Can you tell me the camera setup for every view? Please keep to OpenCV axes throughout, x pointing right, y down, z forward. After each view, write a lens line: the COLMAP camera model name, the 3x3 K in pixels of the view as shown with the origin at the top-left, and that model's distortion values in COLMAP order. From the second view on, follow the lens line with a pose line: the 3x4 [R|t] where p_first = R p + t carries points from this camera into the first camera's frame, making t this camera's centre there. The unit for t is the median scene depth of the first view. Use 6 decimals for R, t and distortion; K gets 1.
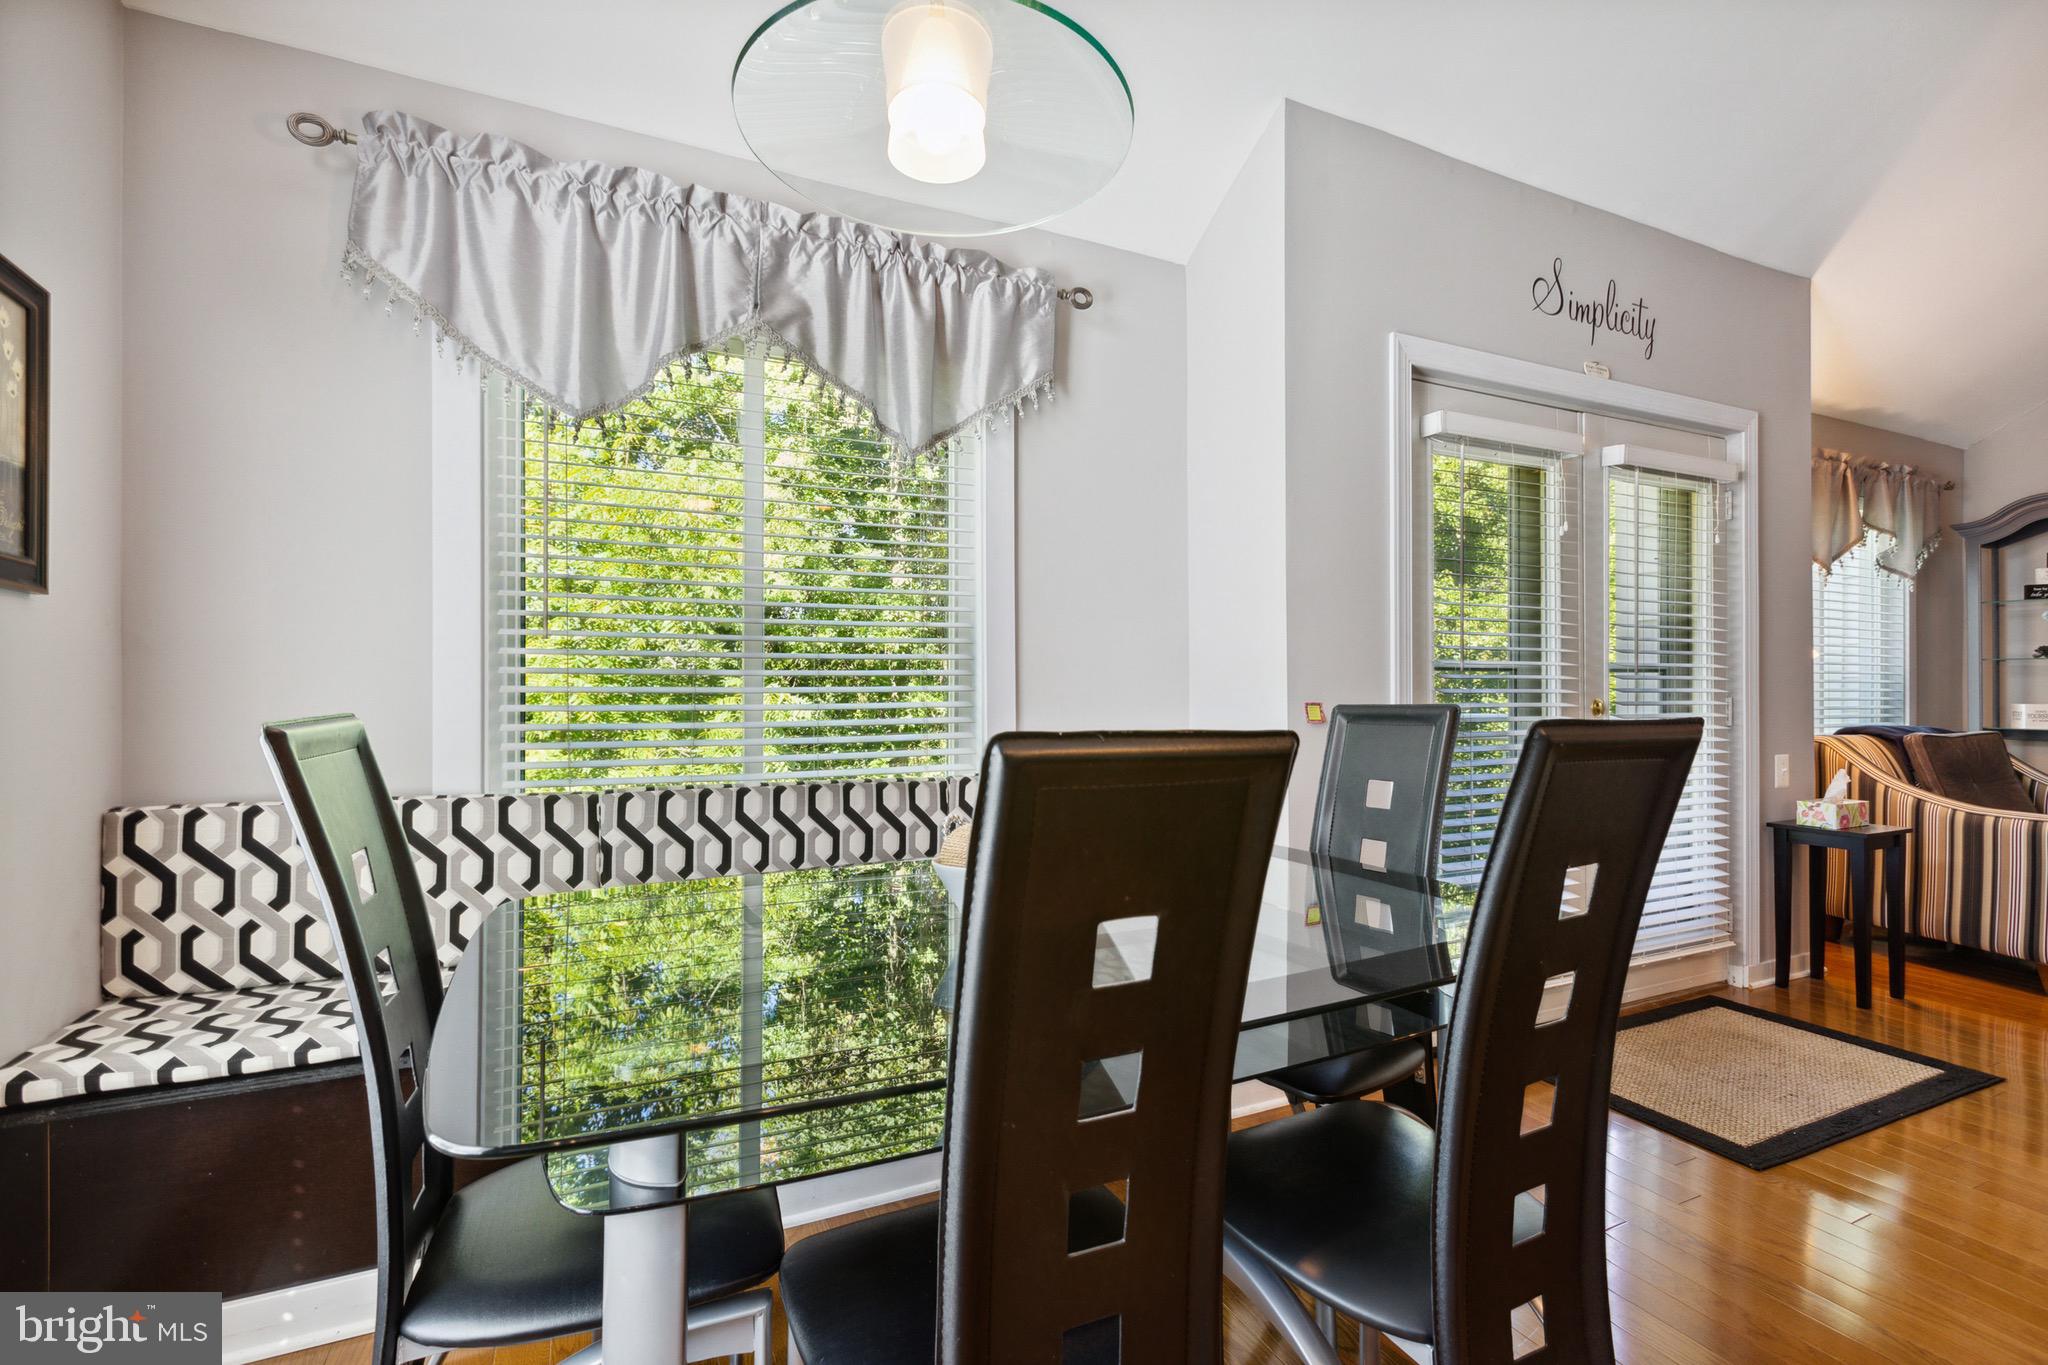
lens RADIAL K [[893.6, 0, 1015.8], [0, 893.6, 690.9], [0, 0, 1]] dist [-0.001302, -0.000176]
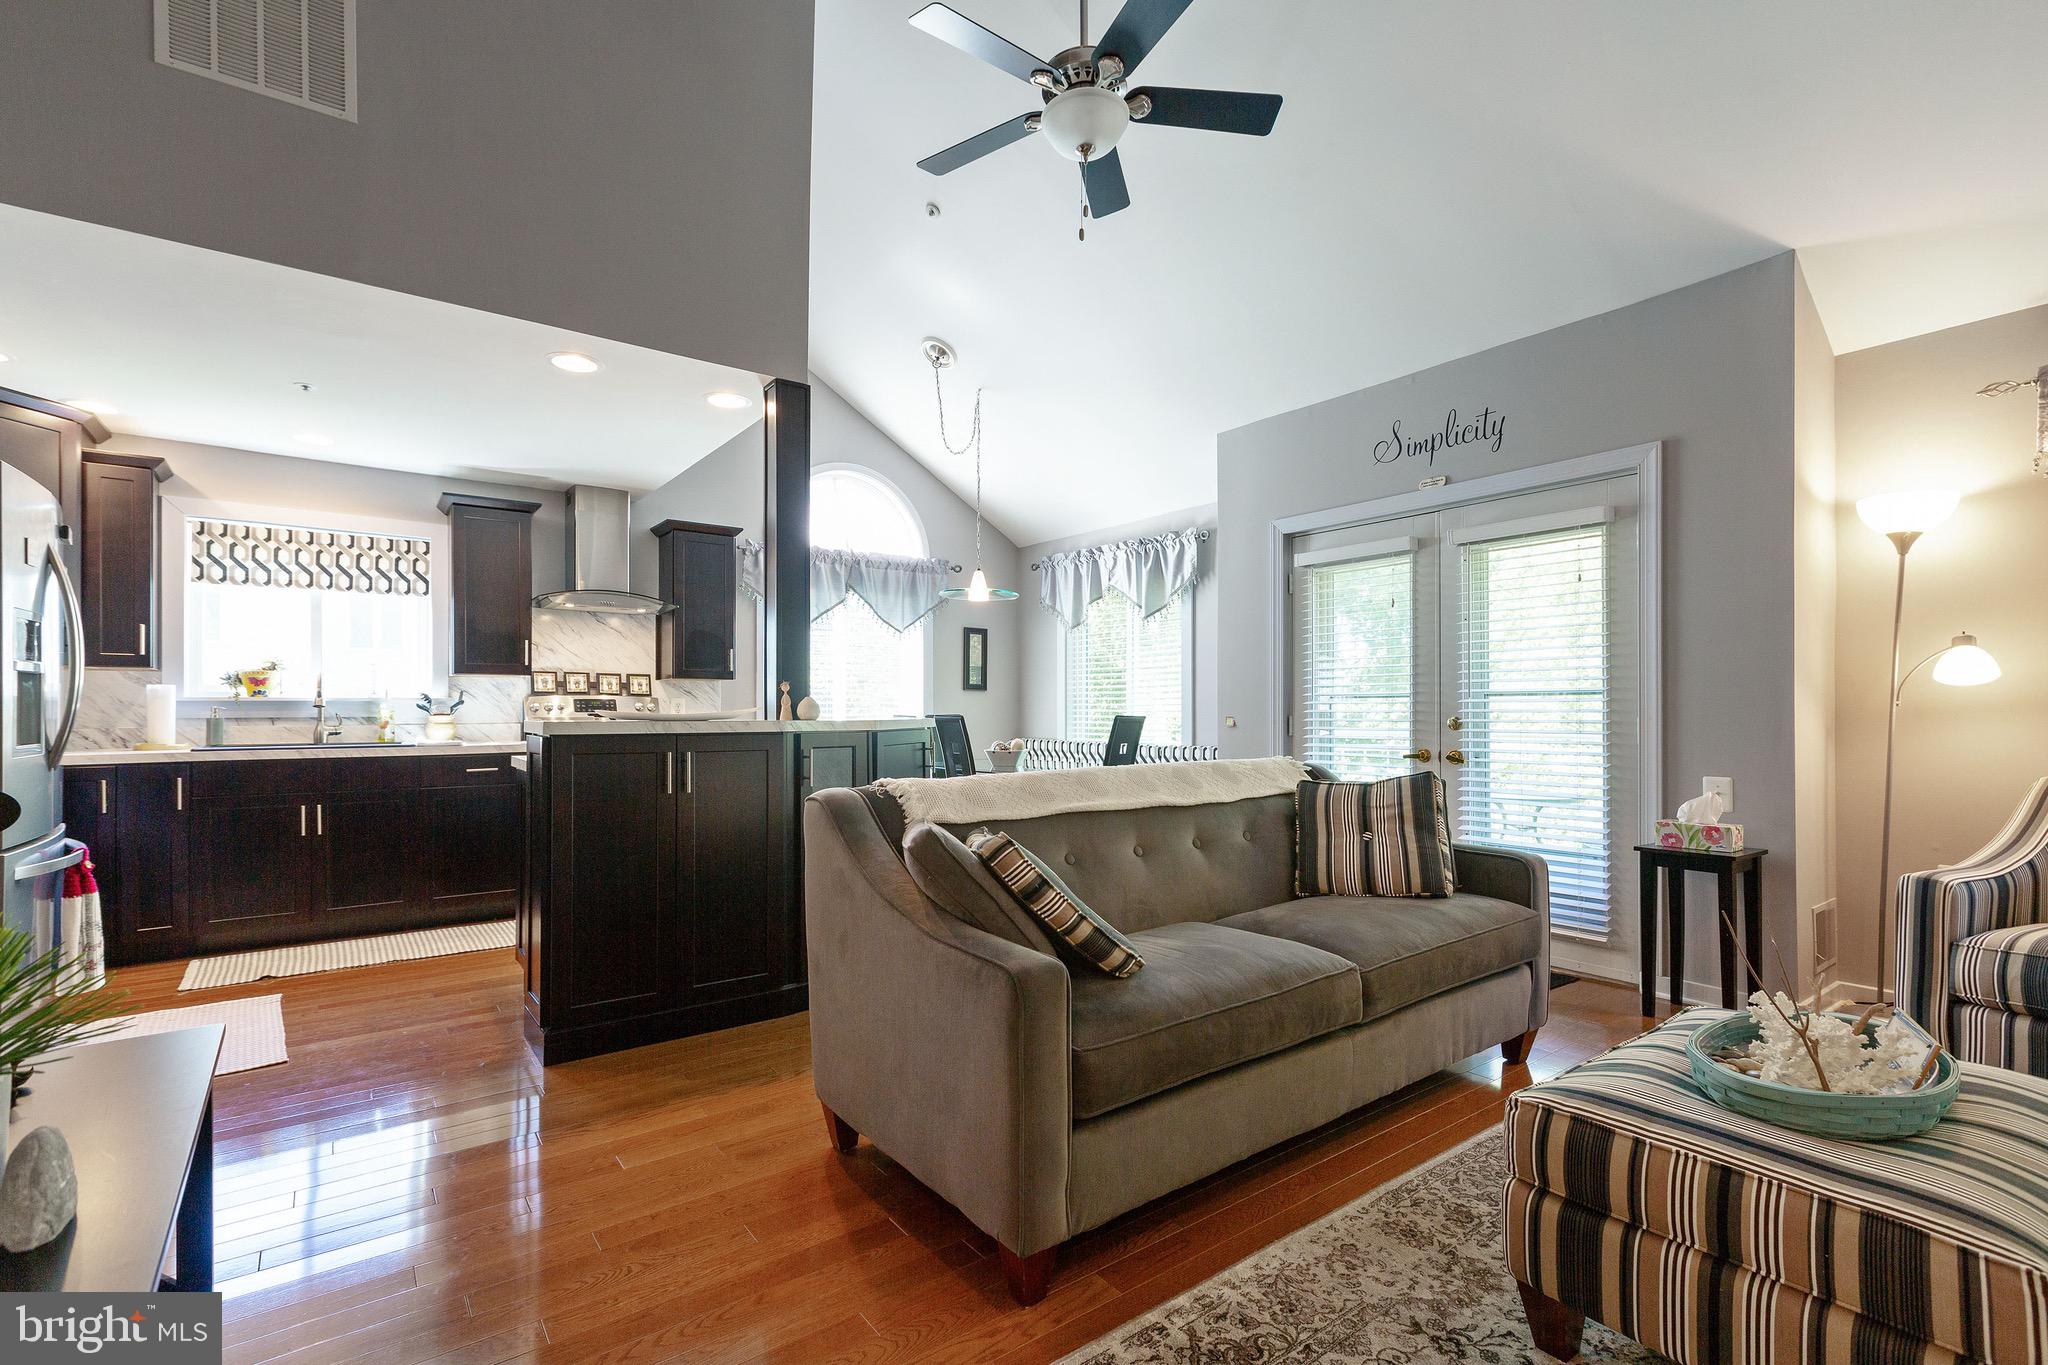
lens RADIAL K [[931.0, 0, 1021.2], [0, 931.0, 707.0], [0, 0, 1]] dist [0.013869, 0.000161]
pose [[0.207560, -0.007439, -0.978194, 2.460014], [-0.006460, 0.999939, -0.008975, 0.016280], [0.978201, 0.008182, 0.207499, 0.074064]]
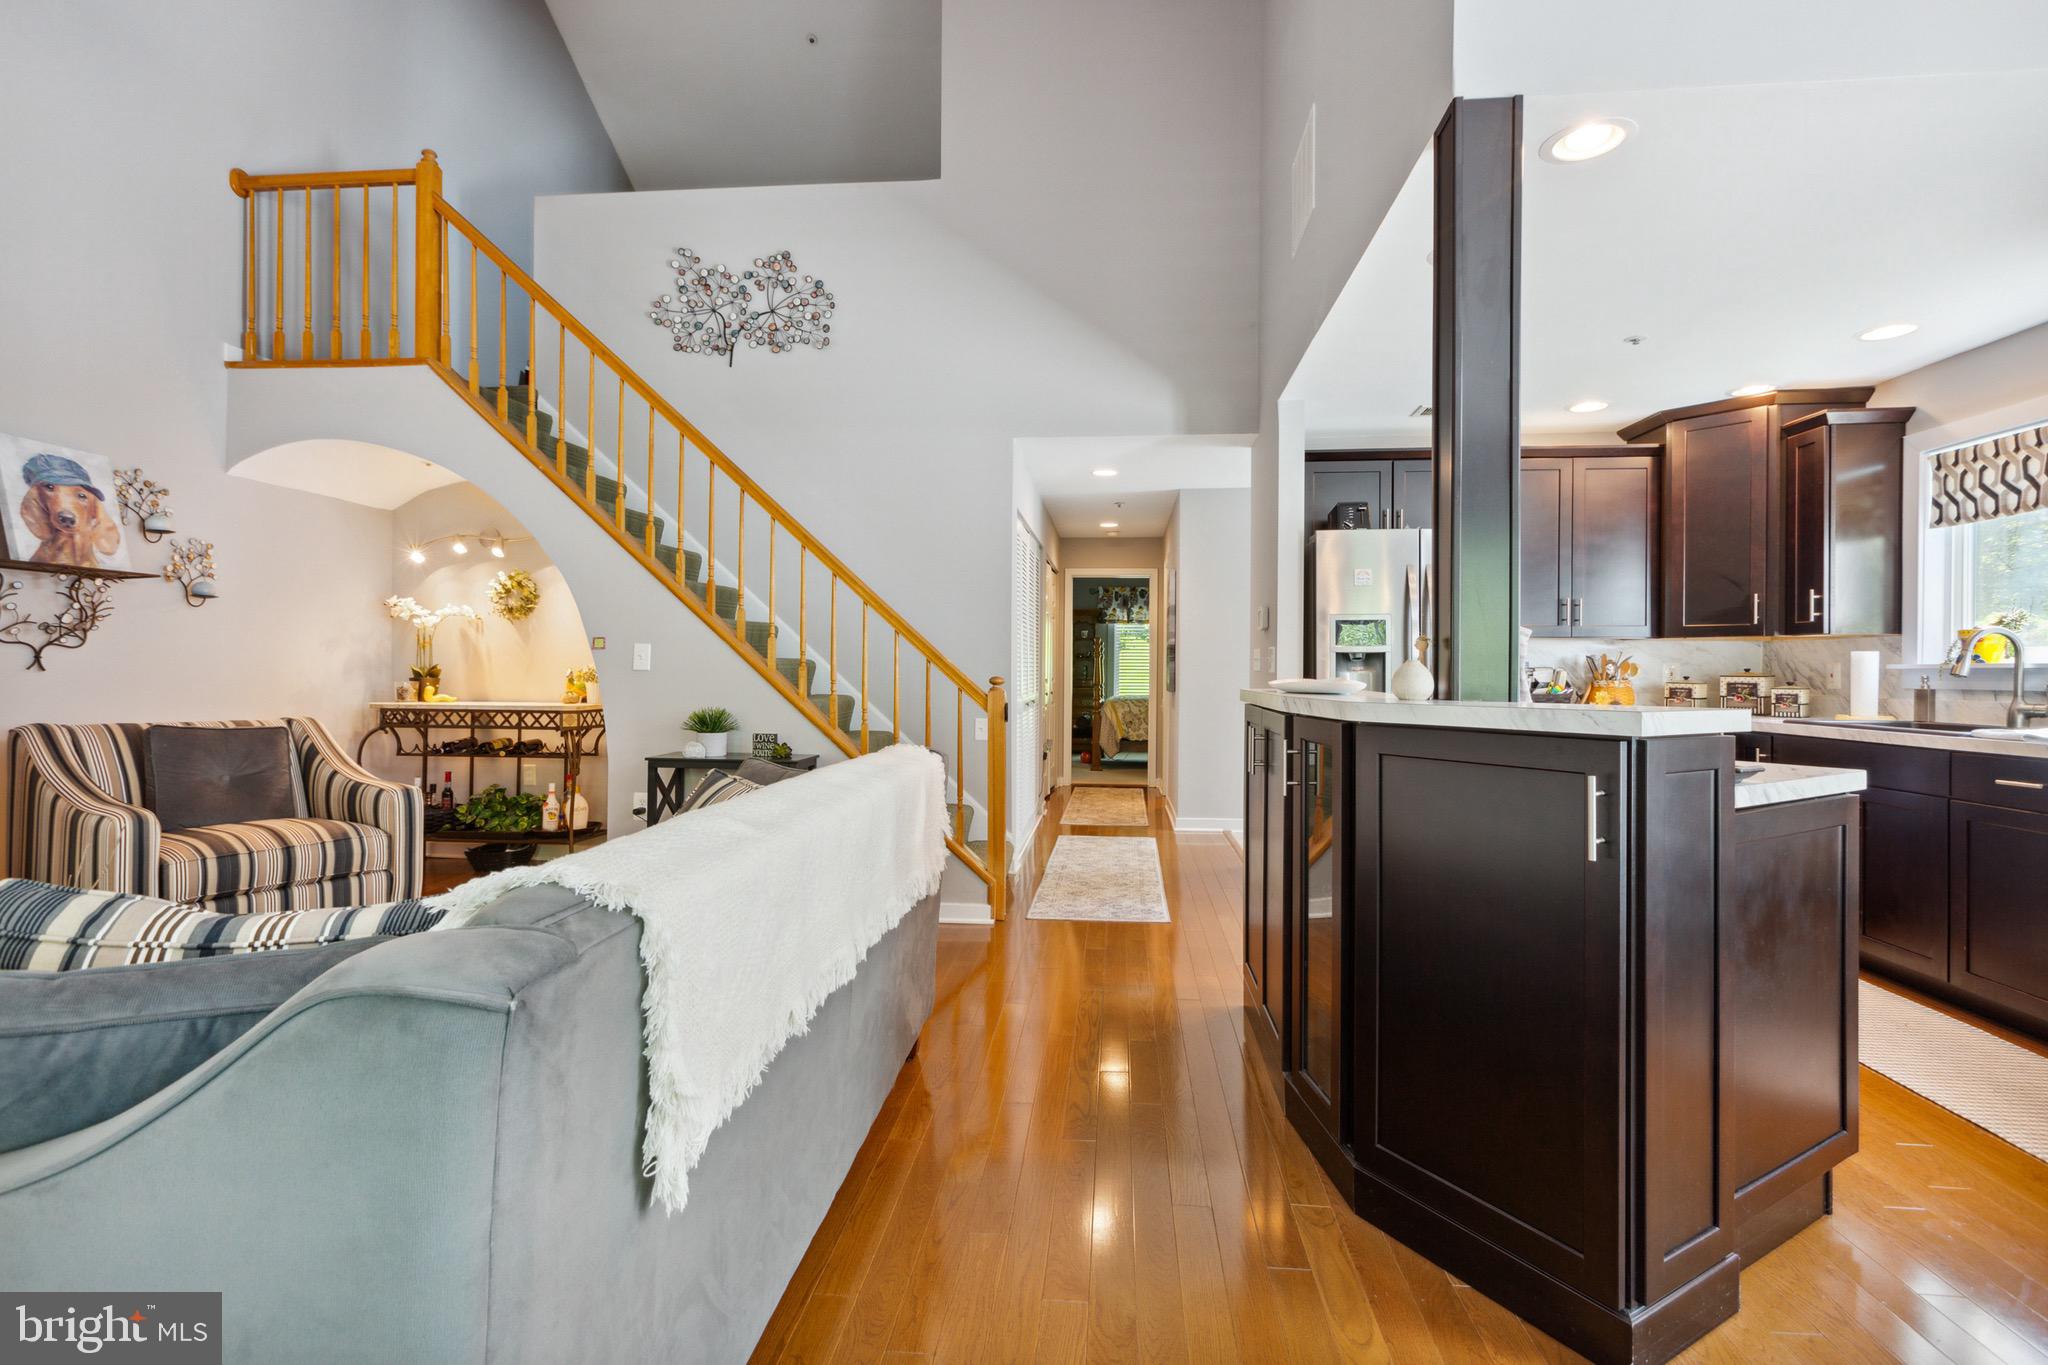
lens RADIAL K [[929.9, 0, 1029.9], [0, 929.9, 668.0], [0, 0, 1]] dist [0.000903, -0.000204]
pose [[-0.865768, -0.007685, 0.500386, 0.714646], [-0.003841, 0.999955, 0.008712, -0.012832], [-0.500431, 0.005620, -0.865758, 1.021407]]
